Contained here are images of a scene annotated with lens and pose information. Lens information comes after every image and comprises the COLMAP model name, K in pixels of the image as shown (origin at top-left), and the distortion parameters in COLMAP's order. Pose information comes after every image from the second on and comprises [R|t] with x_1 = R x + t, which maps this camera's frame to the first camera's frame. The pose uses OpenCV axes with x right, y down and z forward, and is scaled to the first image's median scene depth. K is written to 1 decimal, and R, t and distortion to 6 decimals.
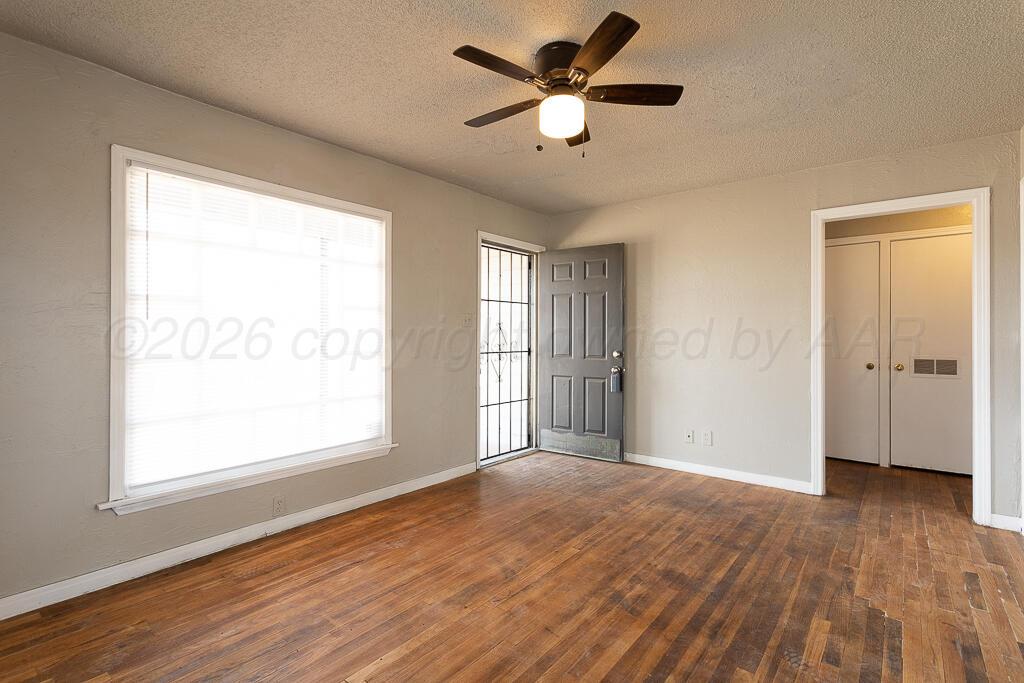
lens RADIAL K [[489.1, 0, 512.2], [0, 489.1, 336.5], [0, 0, 1]] dist [0.002871, 0.000493]
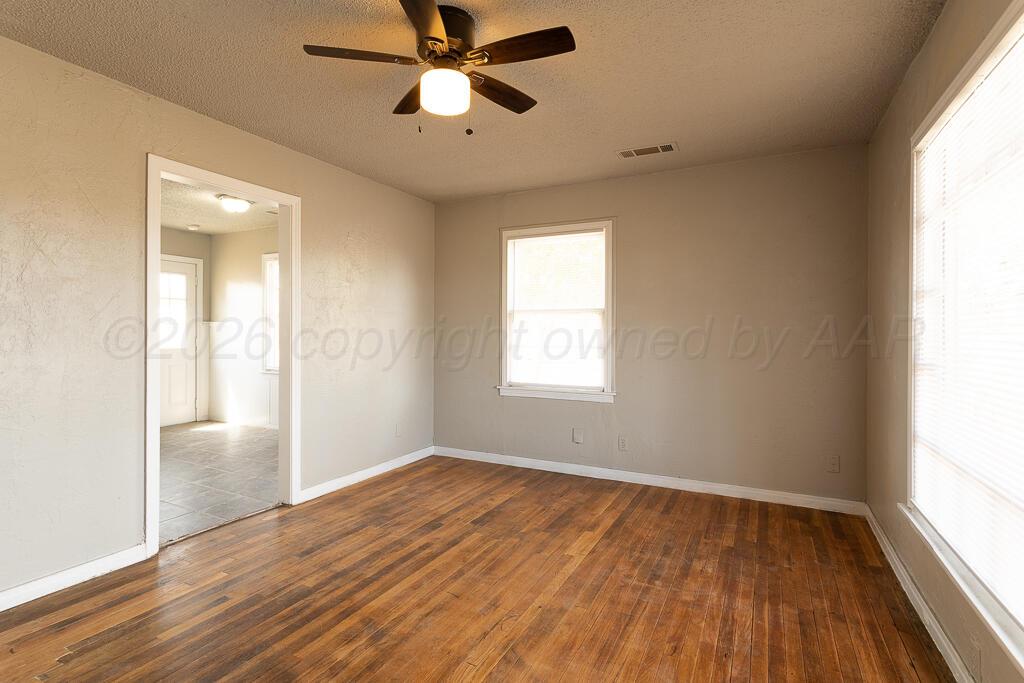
lens RADIAL K [[493.2, 0, 513.9], [0, 493.2, 329.4], [0, 0, 1]] dist [0.002016, 0.001172]
pose [[-0.978699, -0.007067, -0.205178, 0.126007], [-0.005085, 0.999935, -0.010183, -0.000961], [0.205237, -0.008923, -0.978672, 1.489371]]
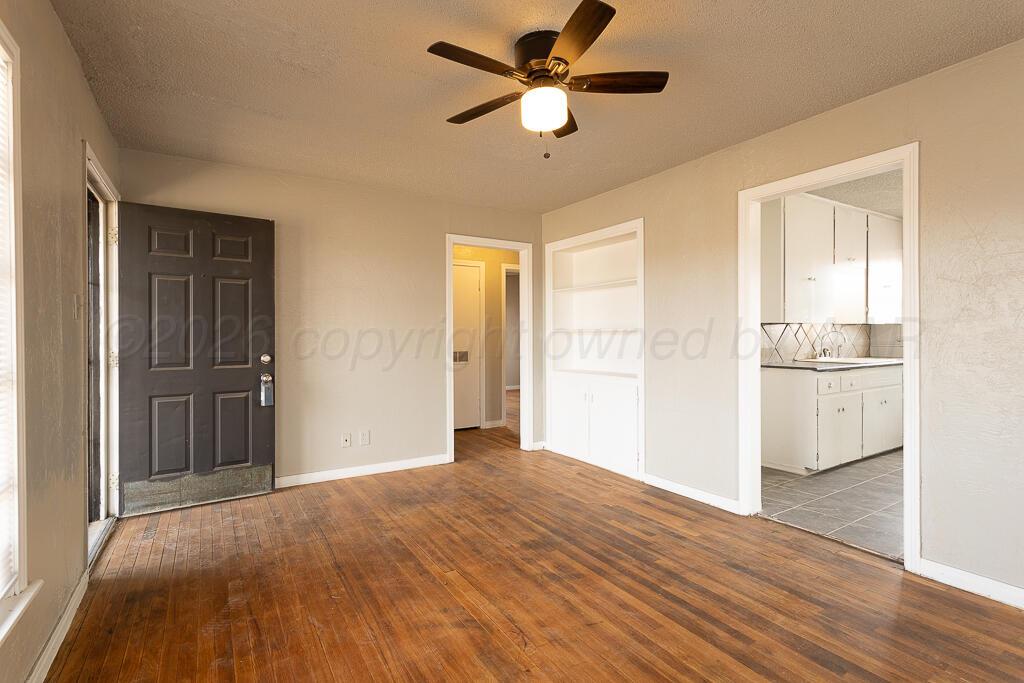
lens RADIAL K [[489.1, 0, 512.2], [0, 489.1, 336.5], [0, 0, 1]] dist [0.002871, 0.000493]
pose [[0.325077, -0.004470, 0.945677, -0.654096], [0.002376, 0.999990, 0.003910, -0.002681], [-0.945685, 0.000976, 0.325084, 0.572450]]
